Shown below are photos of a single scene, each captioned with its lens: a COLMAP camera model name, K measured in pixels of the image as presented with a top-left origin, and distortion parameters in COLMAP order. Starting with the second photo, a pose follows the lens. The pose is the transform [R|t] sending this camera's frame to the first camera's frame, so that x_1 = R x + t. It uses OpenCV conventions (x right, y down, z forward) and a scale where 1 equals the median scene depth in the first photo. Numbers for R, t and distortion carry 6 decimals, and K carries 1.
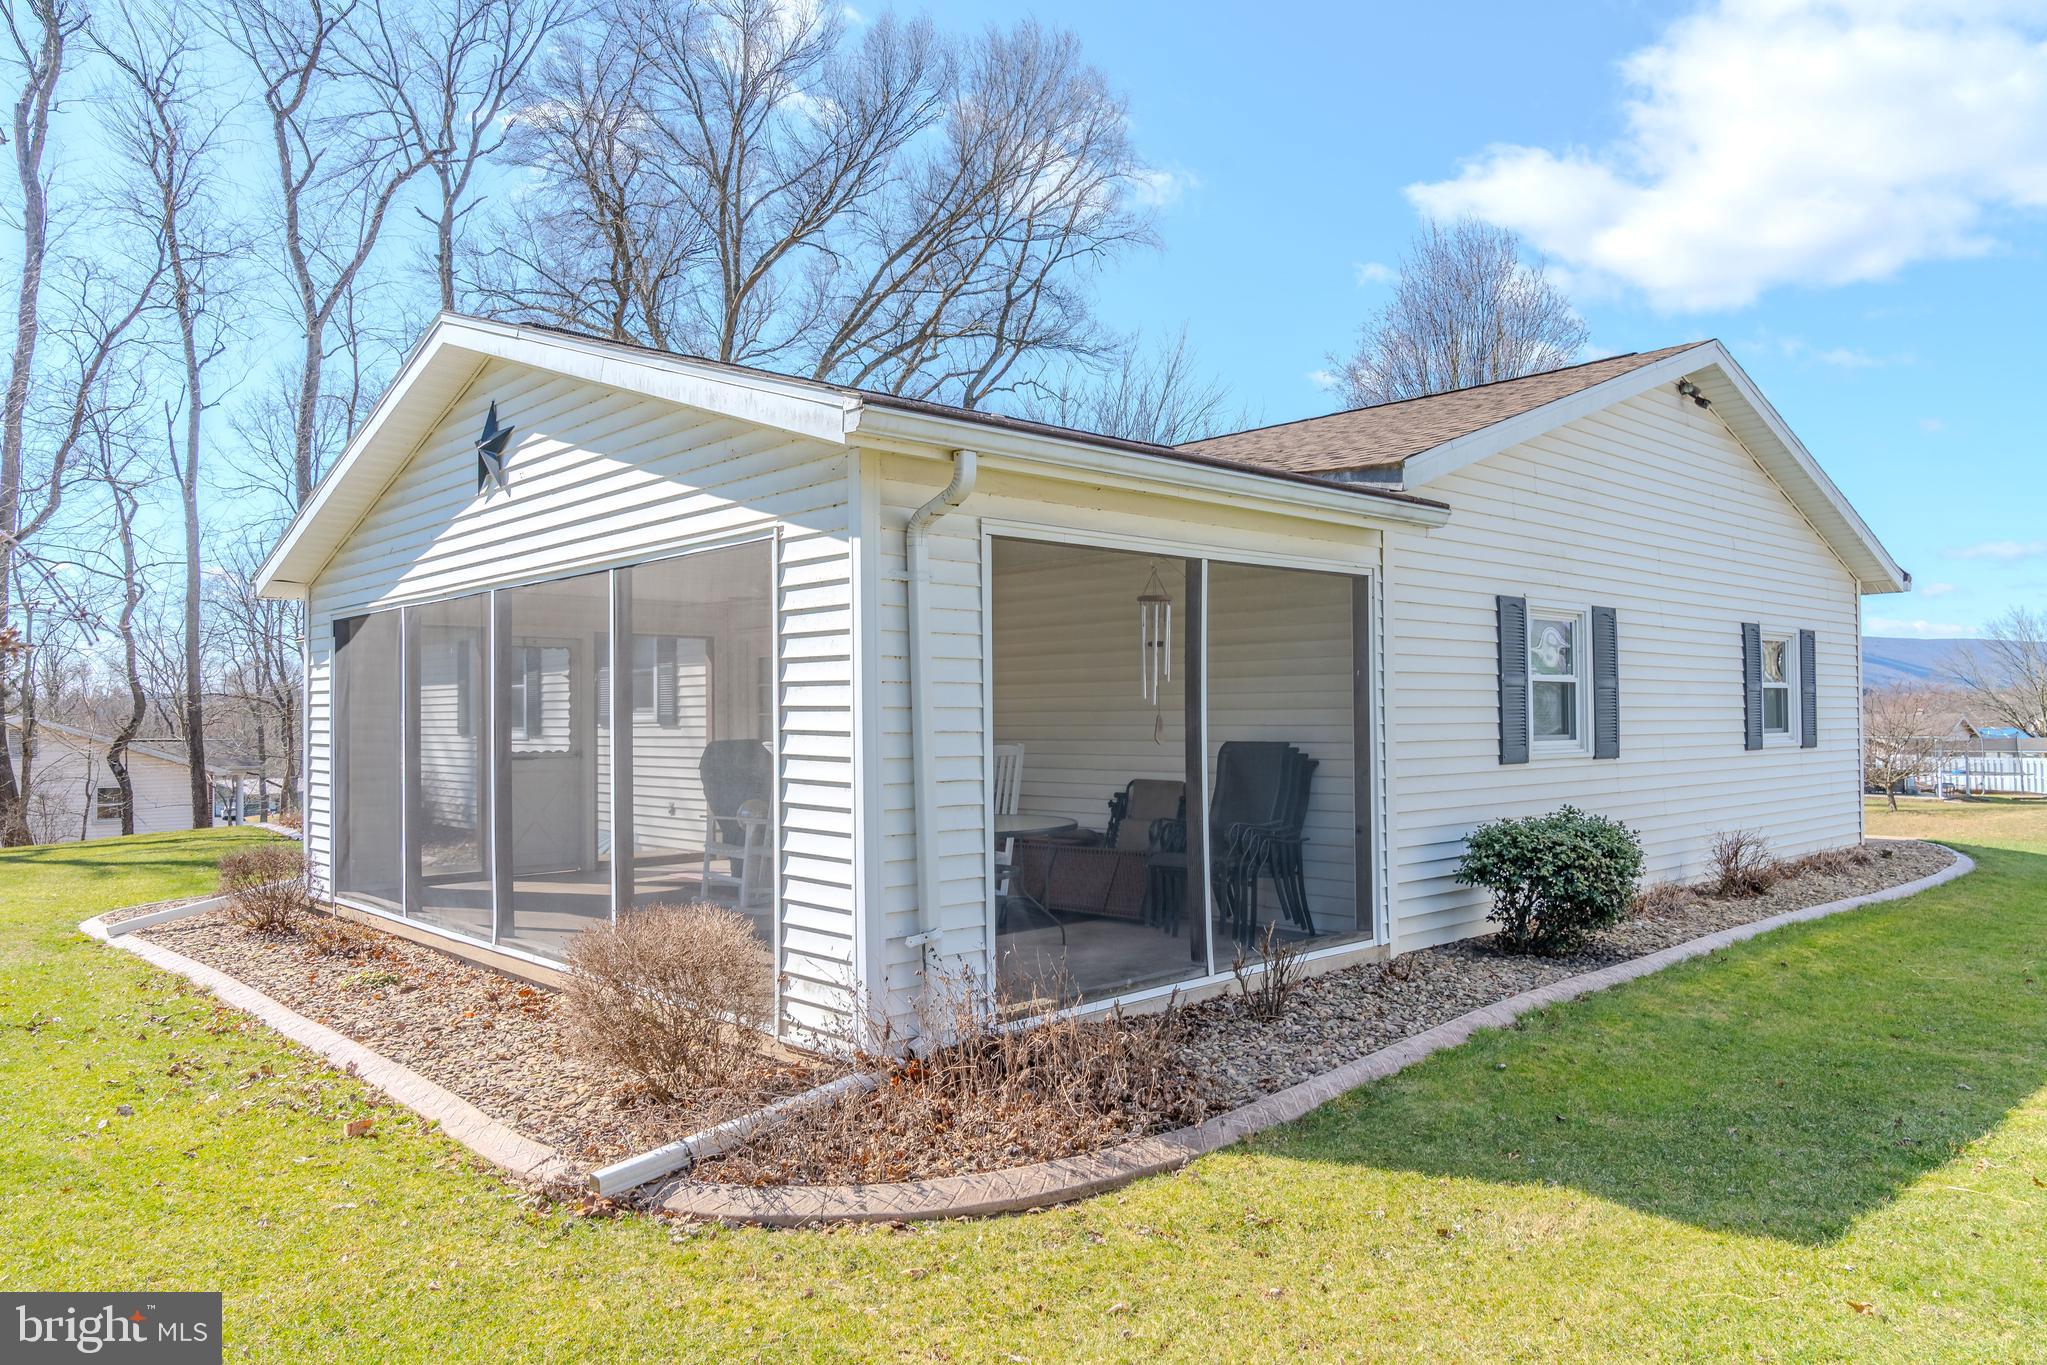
lens RADIAL K [[1386.7, 0, 1021.1], [0, 1386.7, 699.5], [0, 0, 1]] dist [-0.023442, 0.019890]
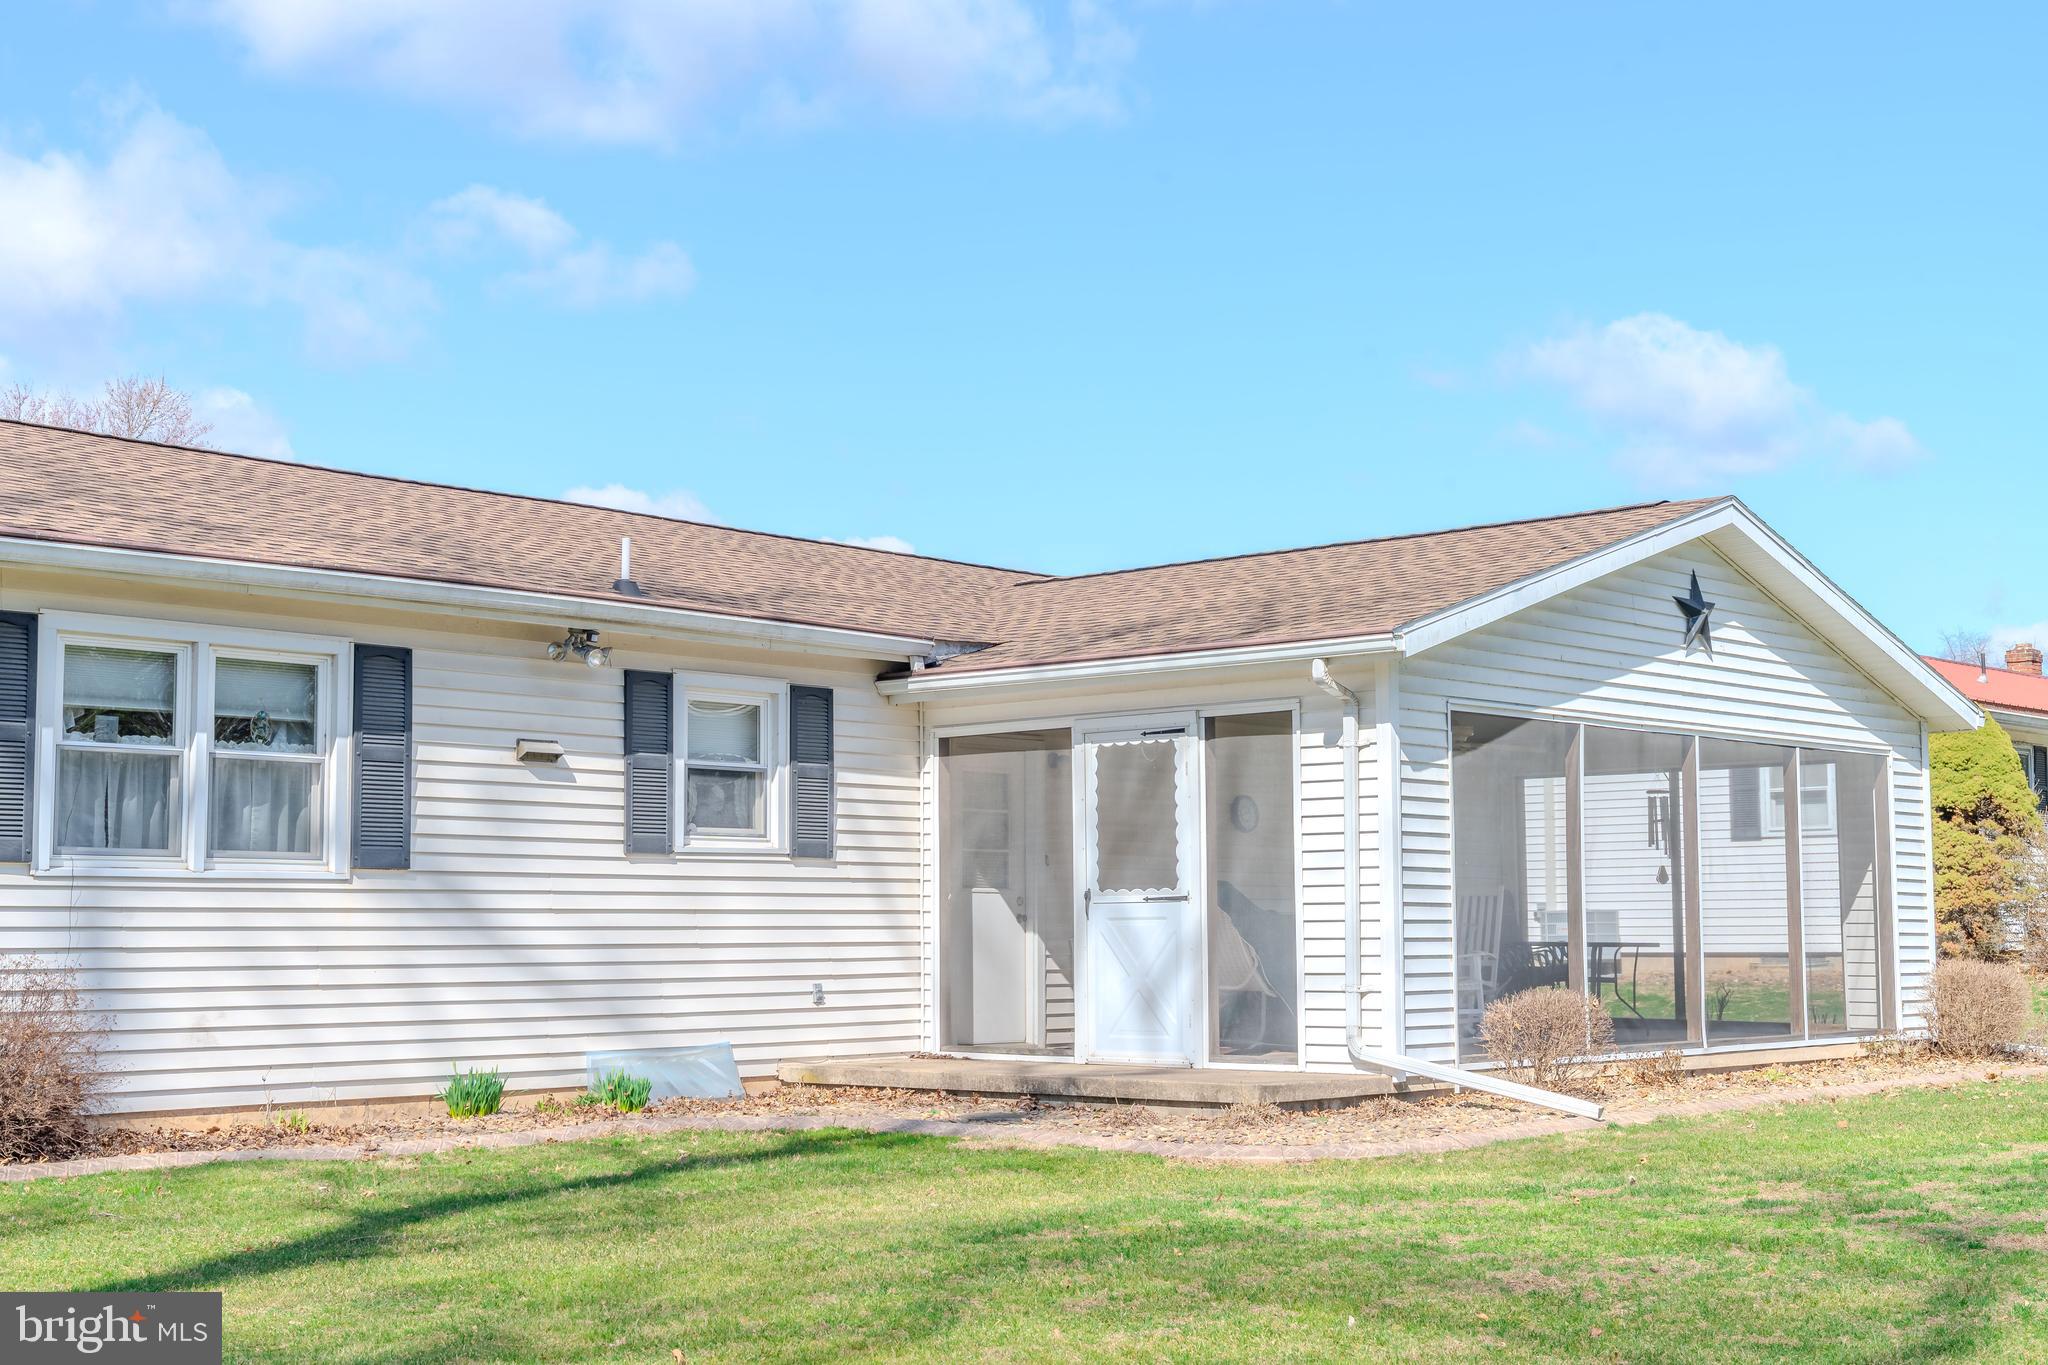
lens RADIAL K [[2701.3, 0, 1009.9], [0, 2701.3, 672.4], [0, 0, 1]] dist [0.018956, 0.000000]
pose [[-0.097503, 0.103096, 0.989881, -2.542431], [-0.006384, 0.994535, -0.104209, 0.105045], [-0.995215, -0.016480, -0.096312, 1.779756]]
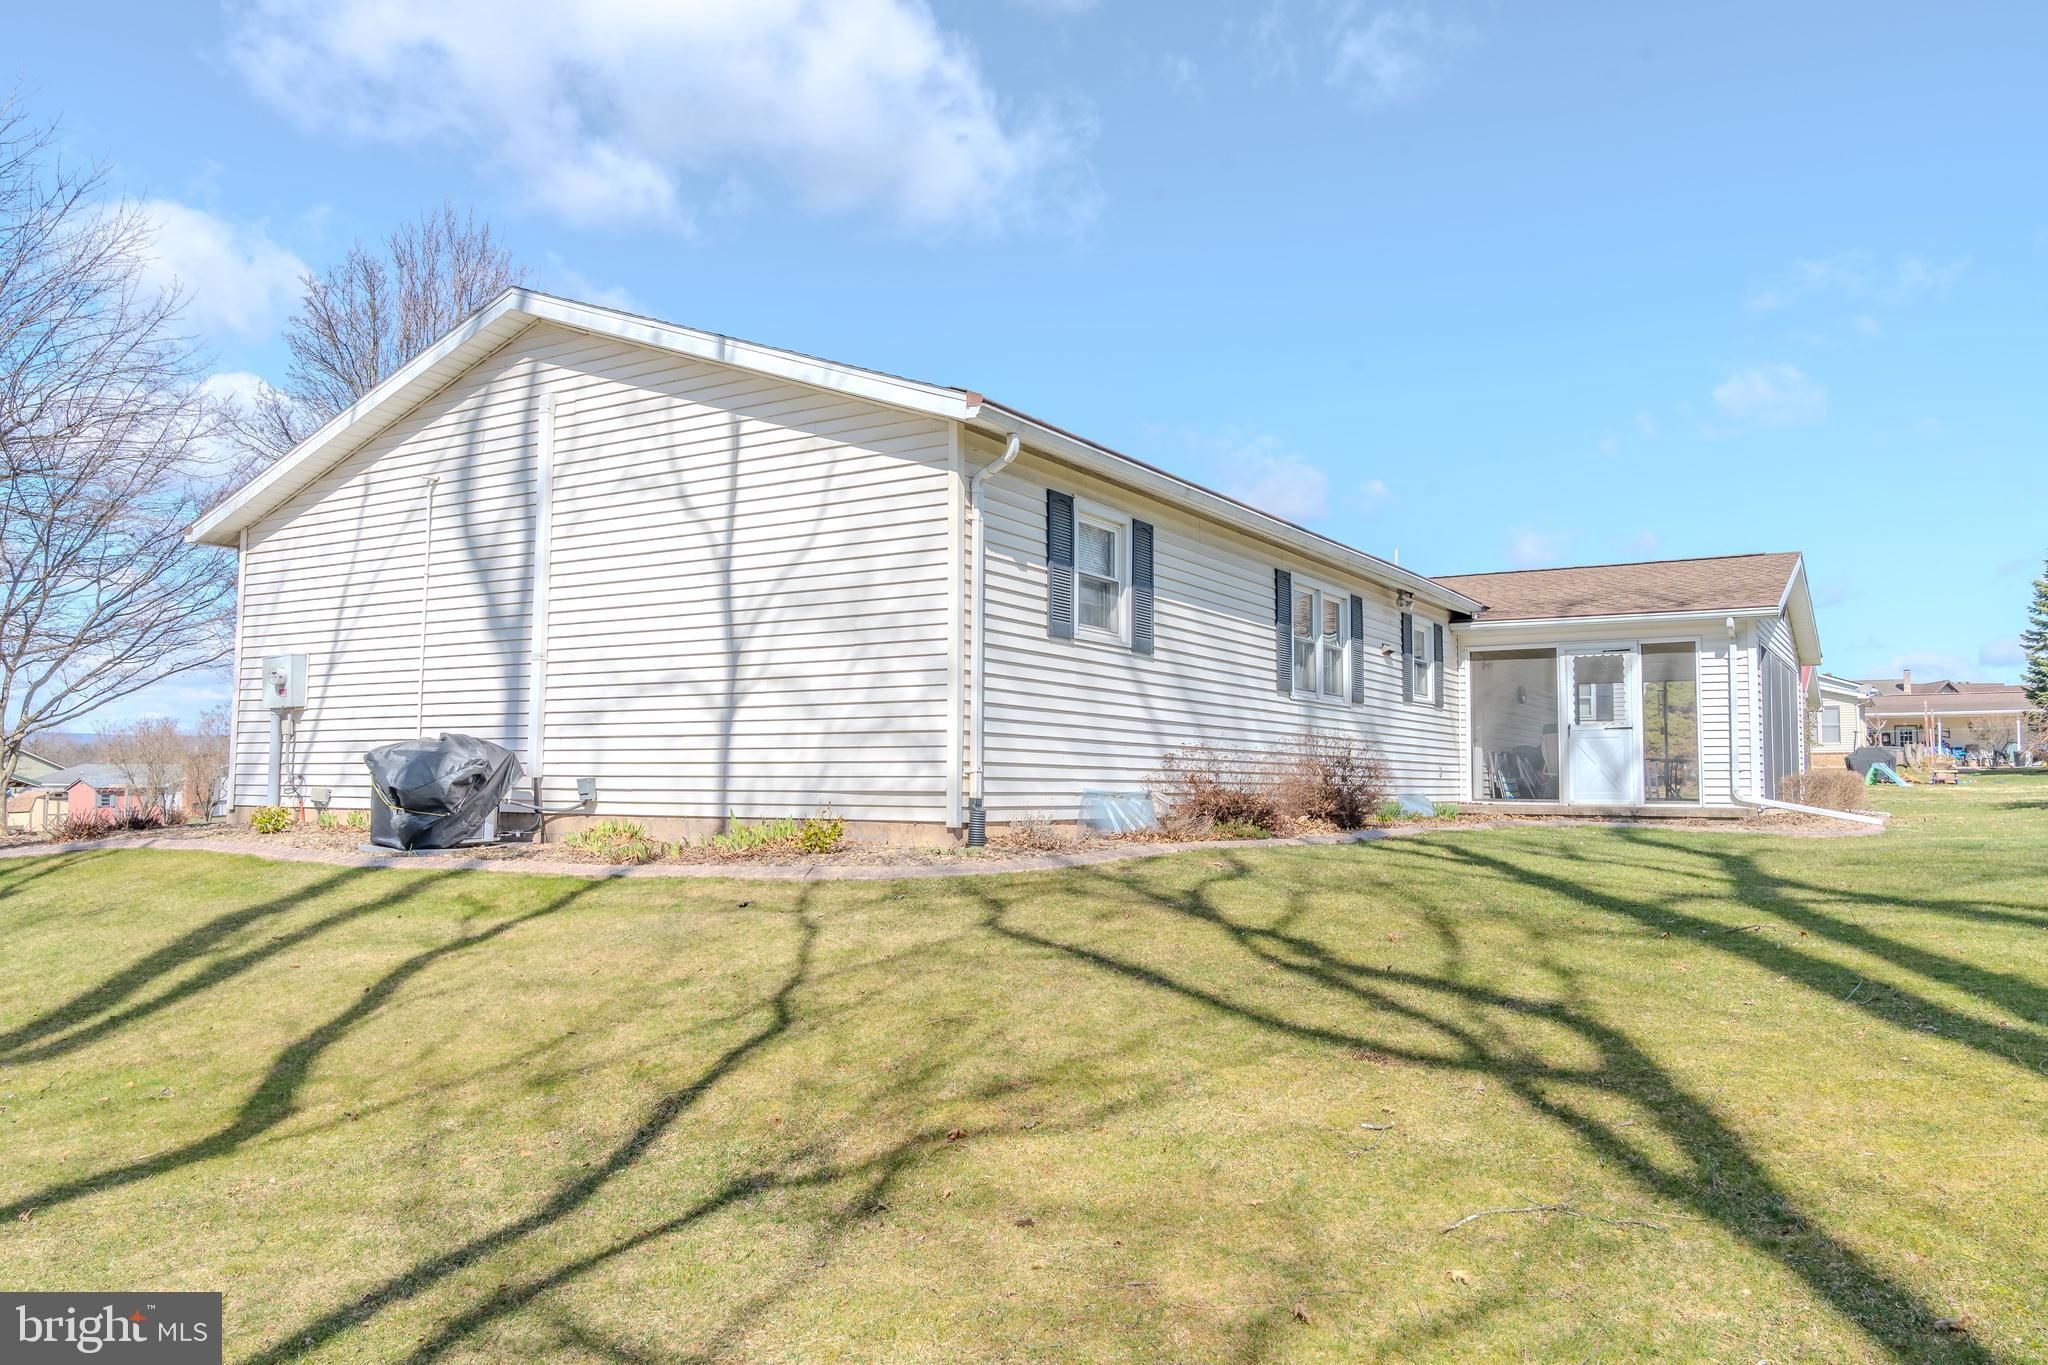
lens RADIAL K [[1490.6, 0, 1020.0], [0, 1490.6, 688.8], [0, 0, 1]] dist [-0.001255, -0.000403]
pose [[-0.274746, 0.067003, 0.959179, -2.565581], [-0.017550, 0.997053, -0.074675, 0.193450], [-0.961357, -0.037350, -0.272761, 3.033281]]
